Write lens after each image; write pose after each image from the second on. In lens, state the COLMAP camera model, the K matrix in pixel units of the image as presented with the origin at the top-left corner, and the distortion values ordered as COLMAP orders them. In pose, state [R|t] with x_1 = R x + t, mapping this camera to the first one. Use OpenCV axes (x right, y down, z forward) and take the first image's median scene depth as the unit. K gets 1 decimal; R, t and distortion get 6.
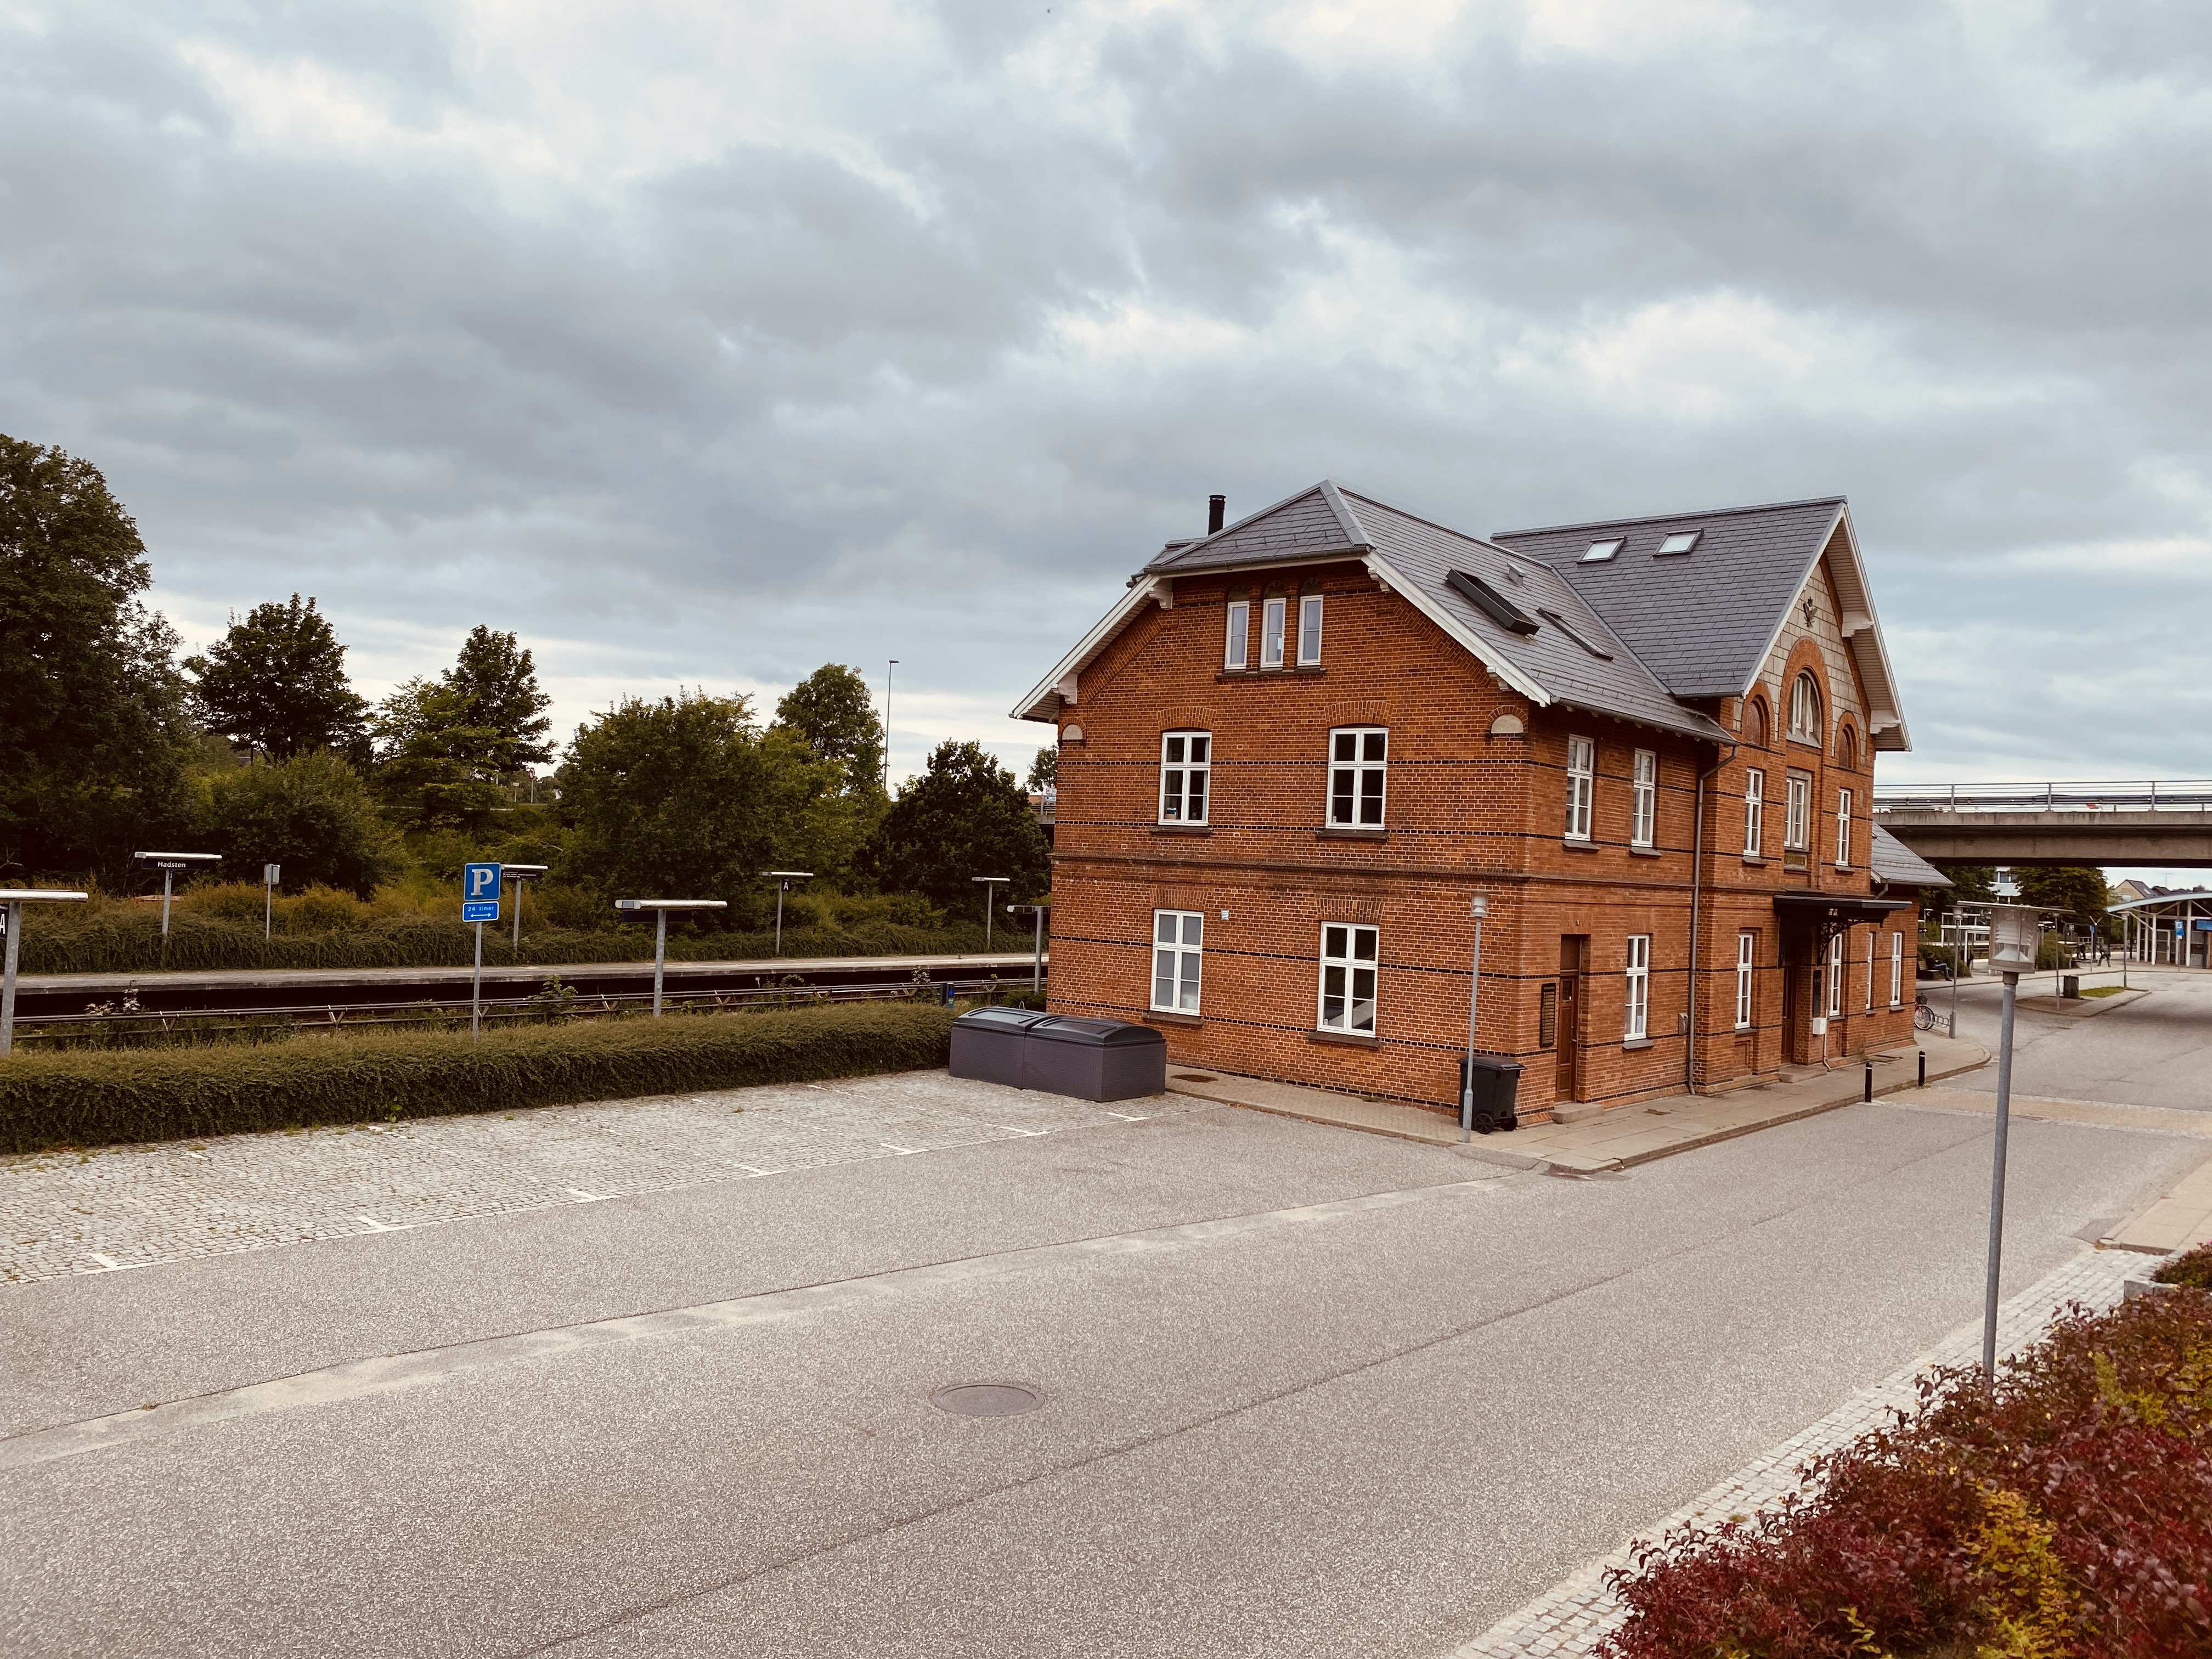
lens RADIAL K [[1660.4, 0, 1099.5], [0, 1660.4, 829.0], [0, 0, 1]] dist [0.025105, -0.058522]
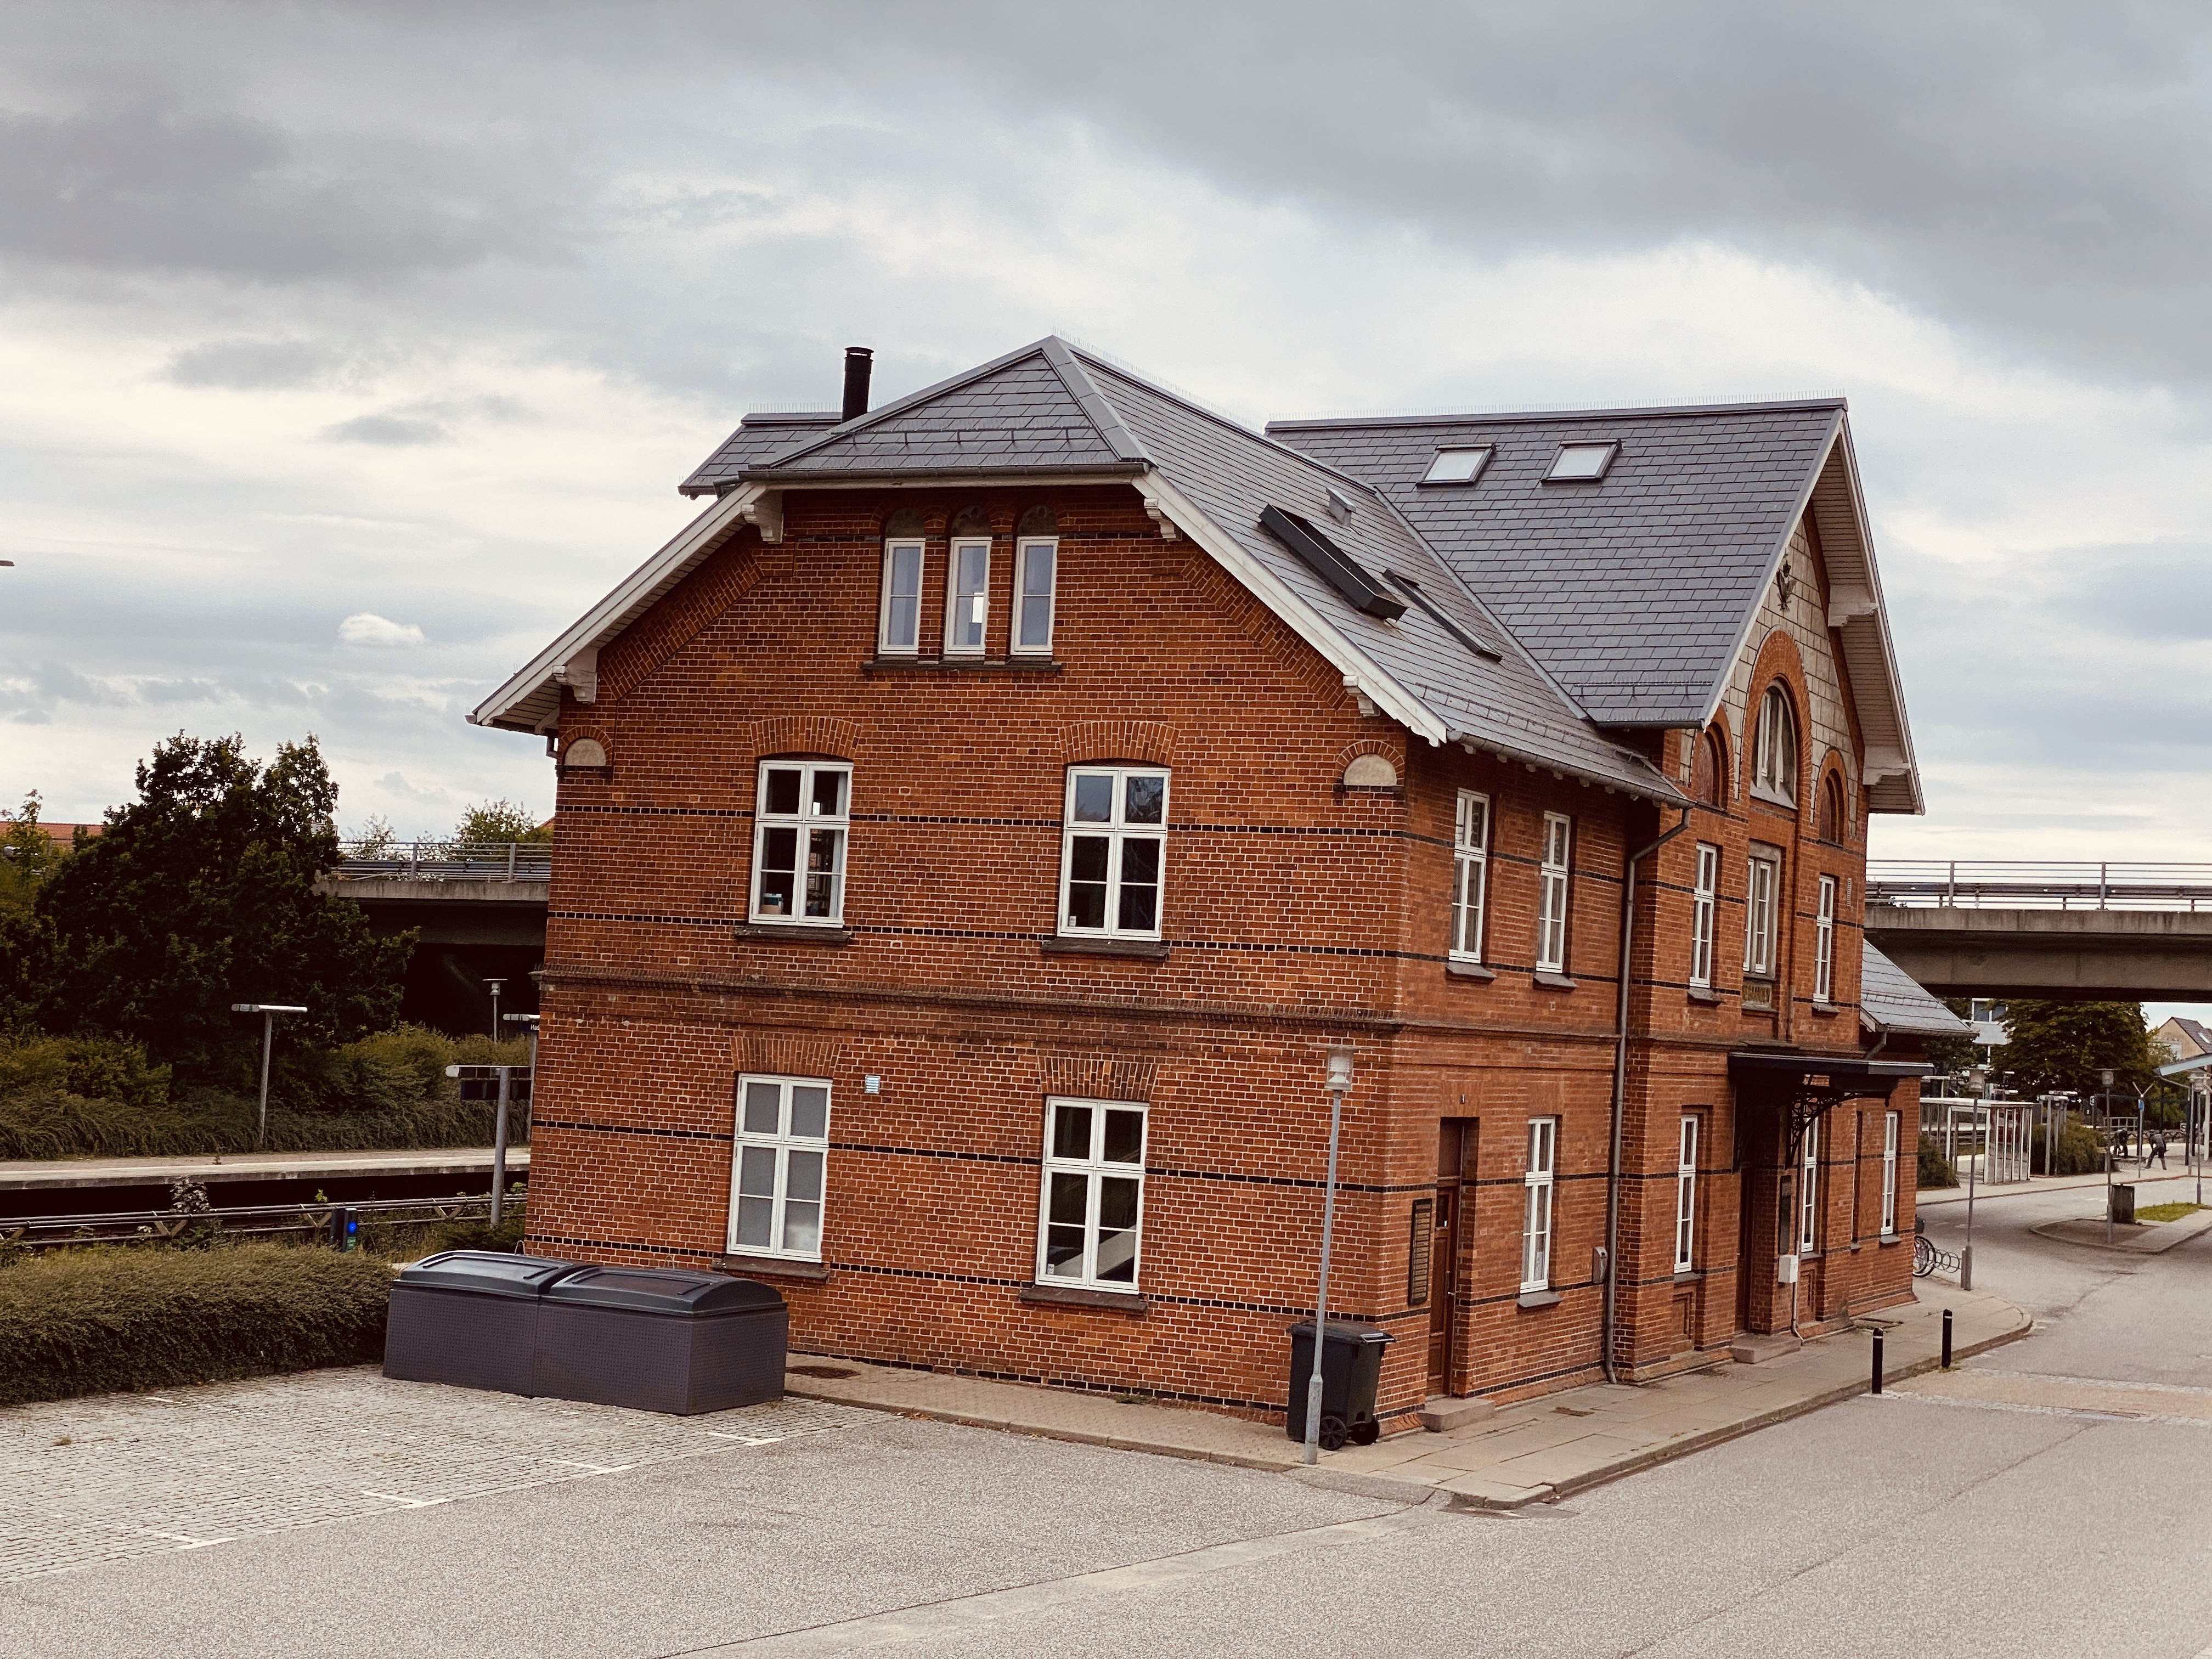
lens RADIAL K [[3253.4, 0, 1180.9], [0, 3253.4, 836.4], [0, 0, 1]] dist [0.072343, 0.000000]
pose [[0.965830, 0.022491, 0.258199, -0.110120], [-0.017195, 0.999593, -0.022754, -0.009541], [-0.258605, 0.017537, 0.965824, -0.109636]]
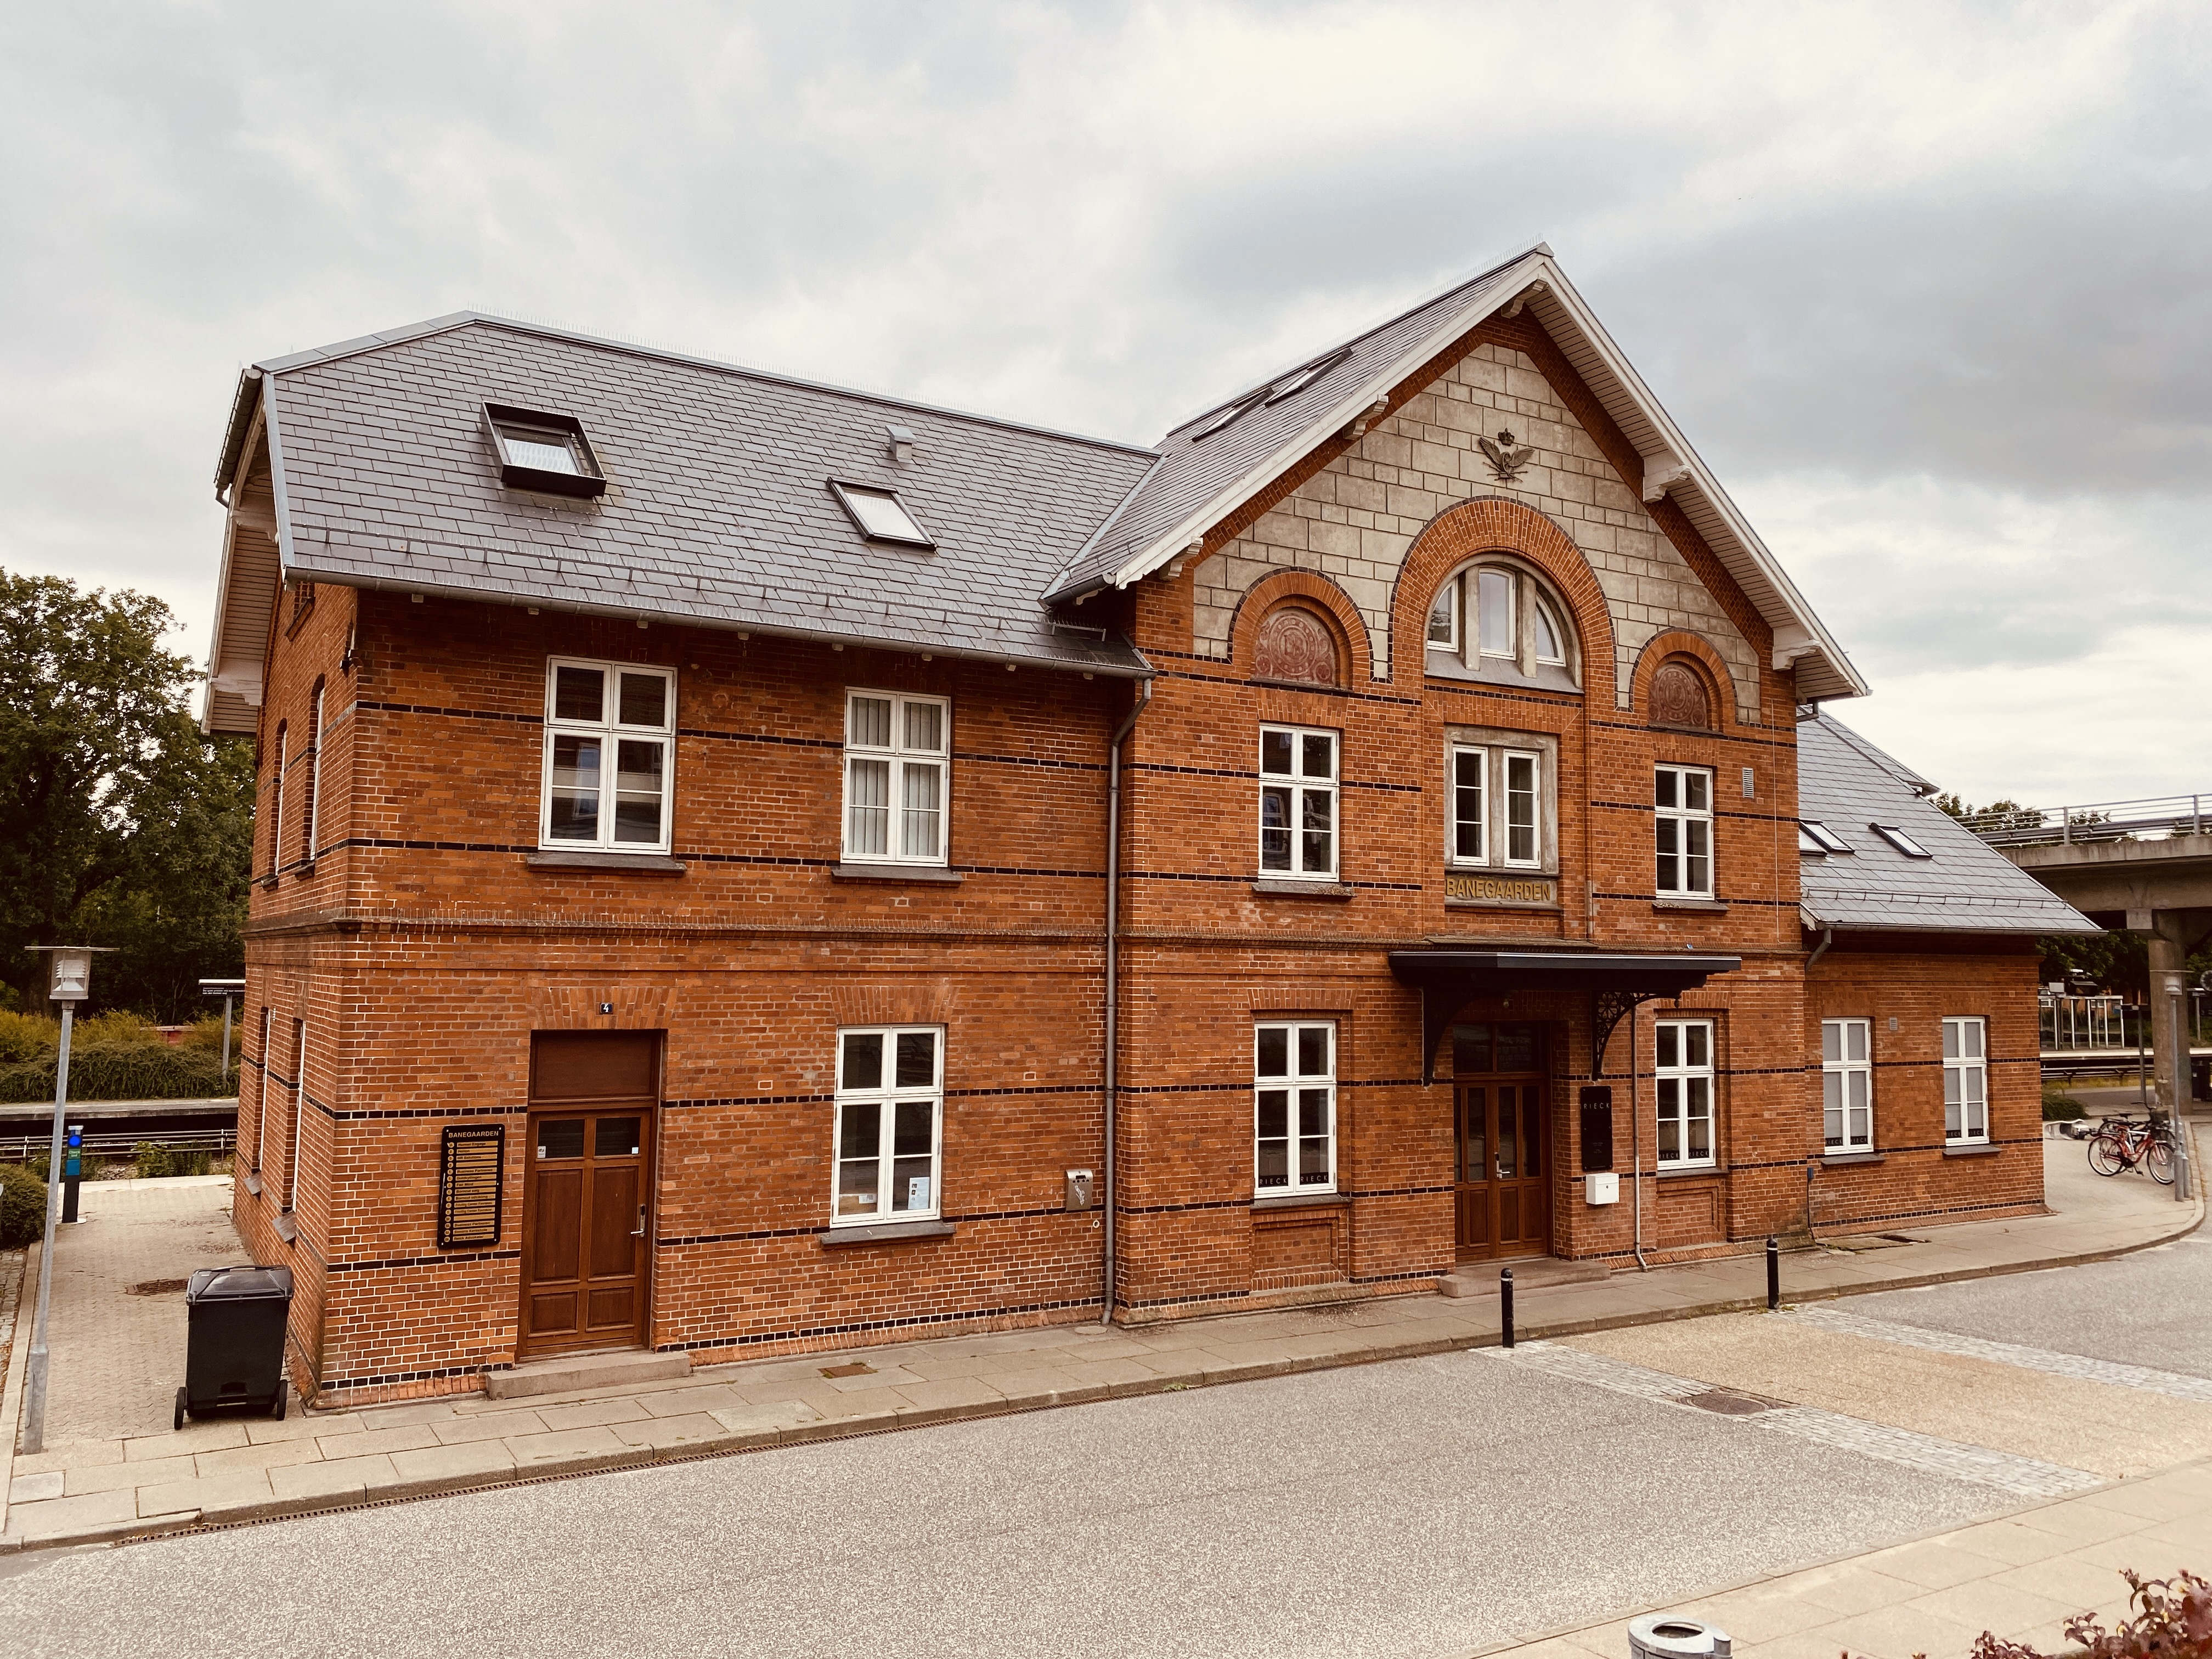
lens RADIAL K [[1660.4, 0, 1096.8], [0, 1660.4, 819.8], [0, 0, 1]] dist [0.025105, -0.058522]
pose [[0.940333, -0.063286, -0.334319, 0.573723], [0.038244, 0.995983, -0.080968, 0.042393], [0.338100, 0.063351, 0.938975, 0.510048]]
